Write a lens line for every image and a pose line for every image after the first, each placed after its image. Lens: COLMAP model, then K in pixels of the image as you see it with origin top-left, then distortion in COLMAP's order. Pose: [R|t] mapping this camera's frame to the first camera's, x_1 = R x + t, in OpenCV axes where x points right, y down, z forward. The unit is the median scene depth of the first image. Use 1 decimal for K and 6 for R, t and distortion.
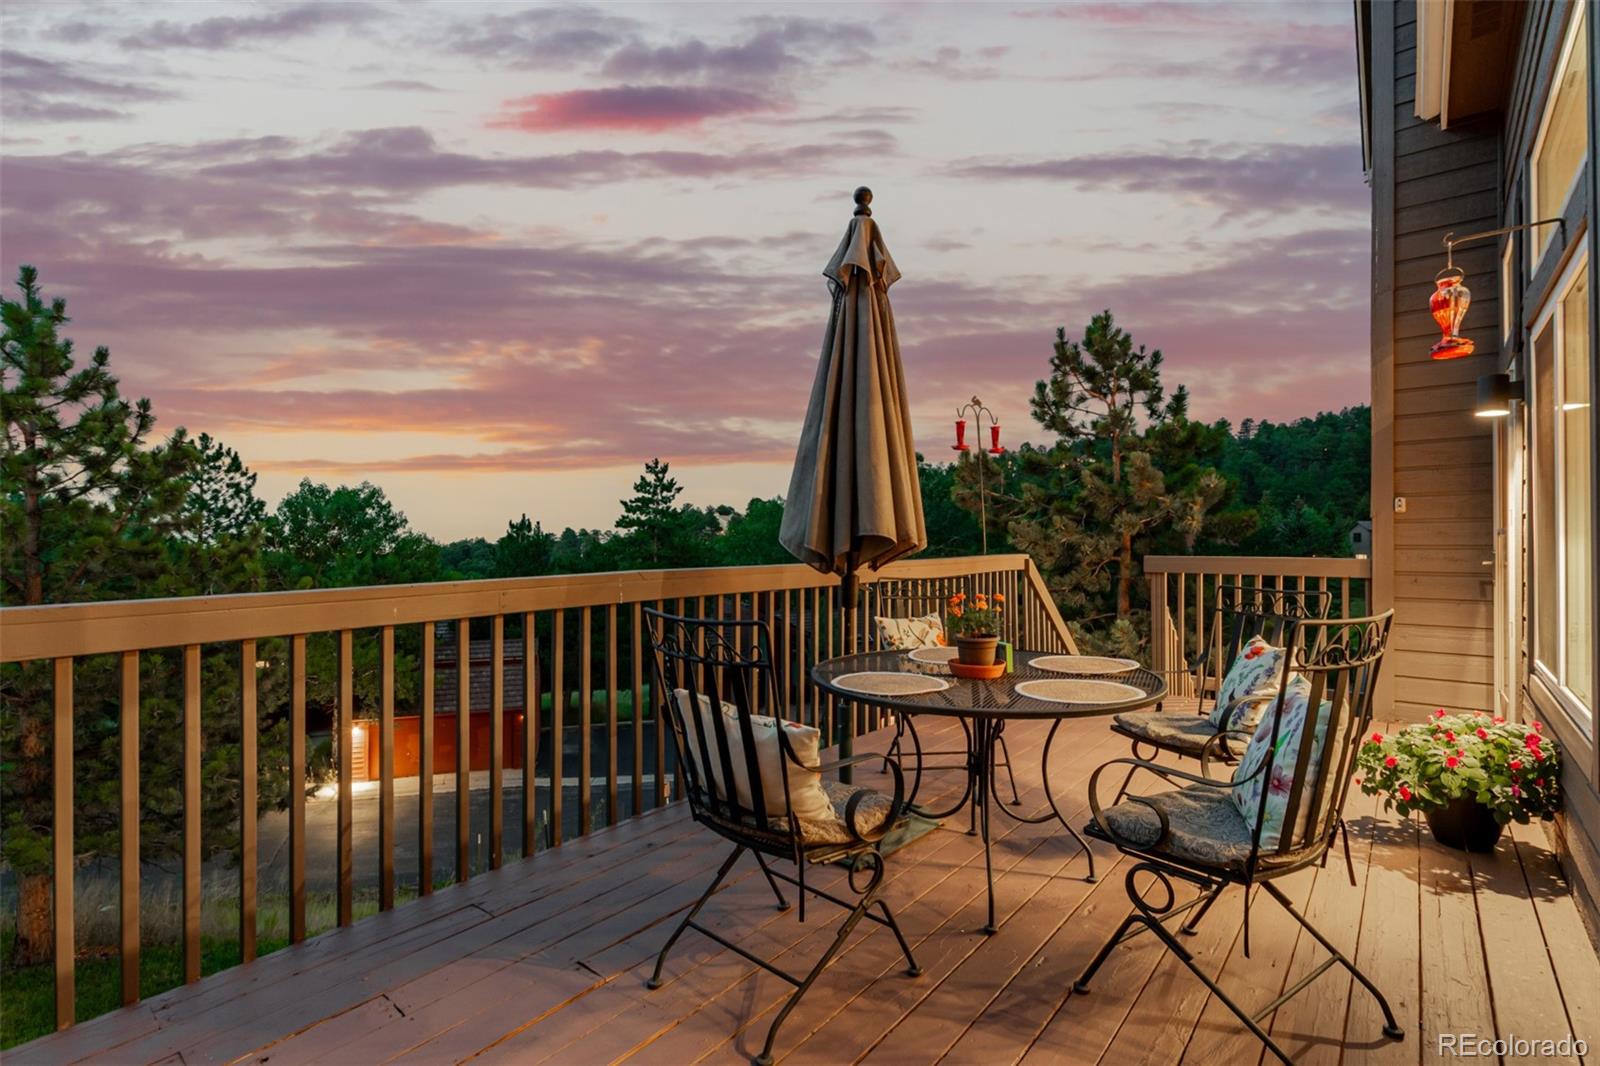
lens RADIAL K [[749.9, 0, 801.6], [0, 749.9, 537.5], [0, 0, 1]] dist [0.001292, 0.000955]
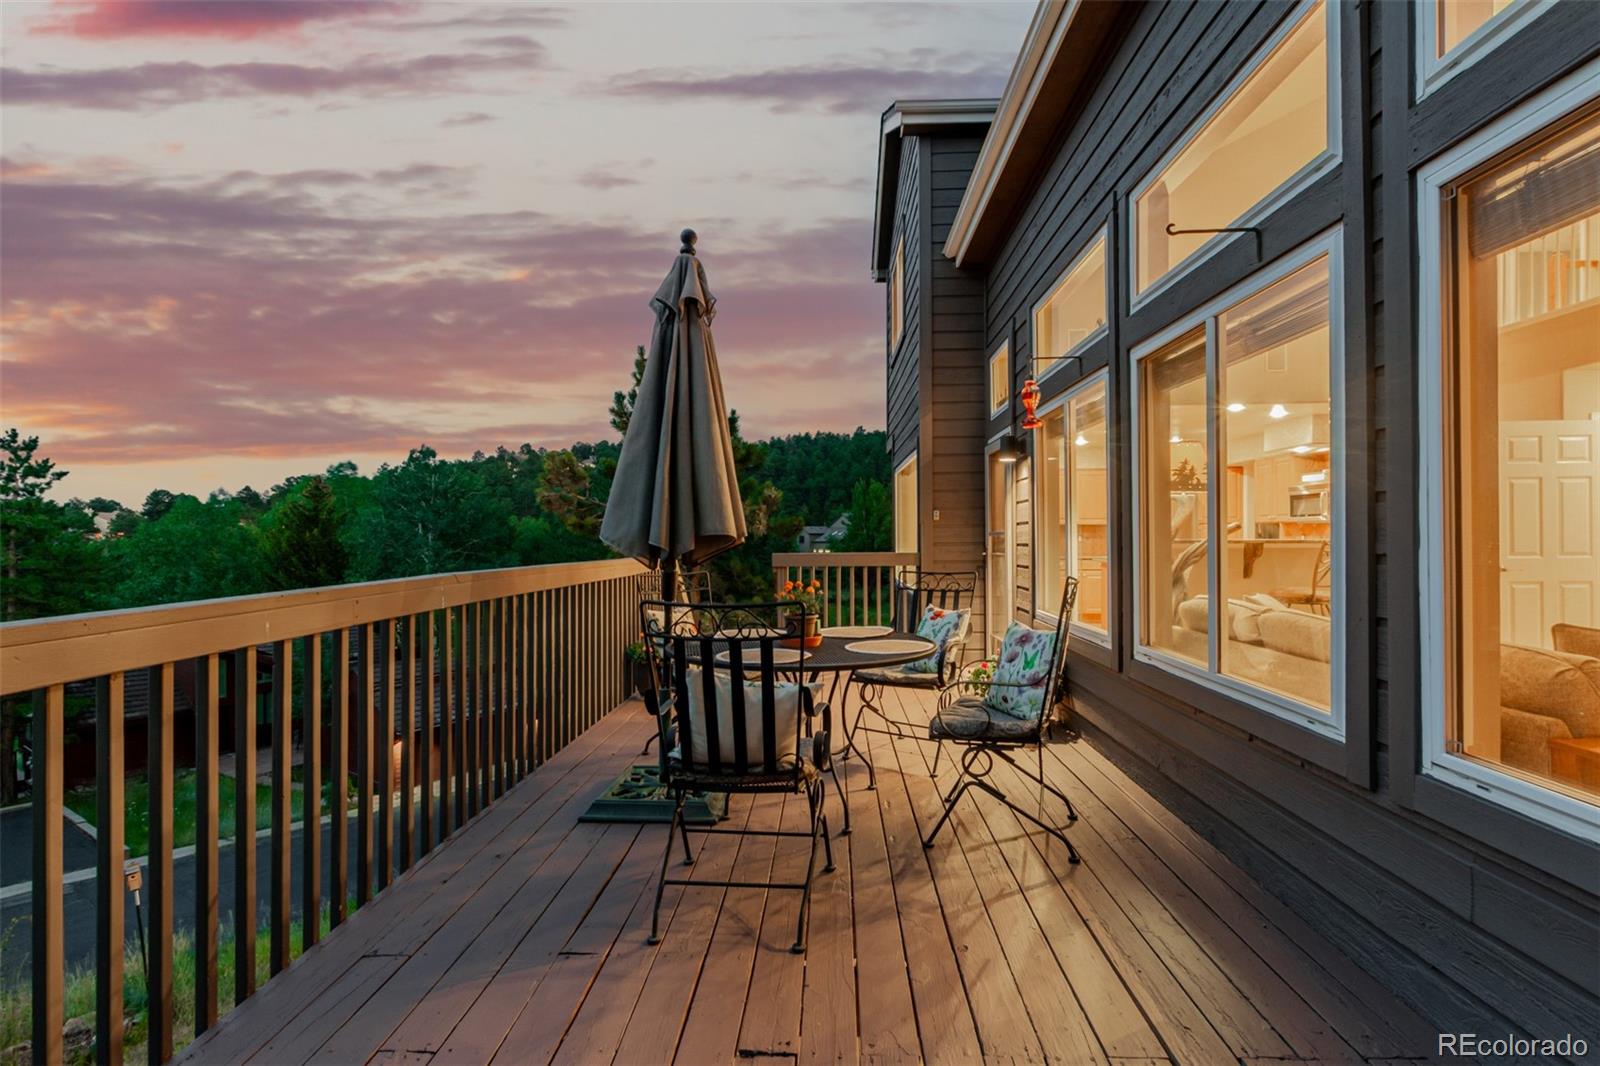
lens RADIAL K [[749.9, 0, 798.3], [0, 749.9, 530.5], [0, 0, 1]] dist [0.001292, 0.000955]
pose [[0.799090, 0.004732, 0.601192, -0.197209], [0.003329, 0.999919, -0.012295, 0.002355], [-0.601202, 0.011826, 0.799010, -0.004103]]
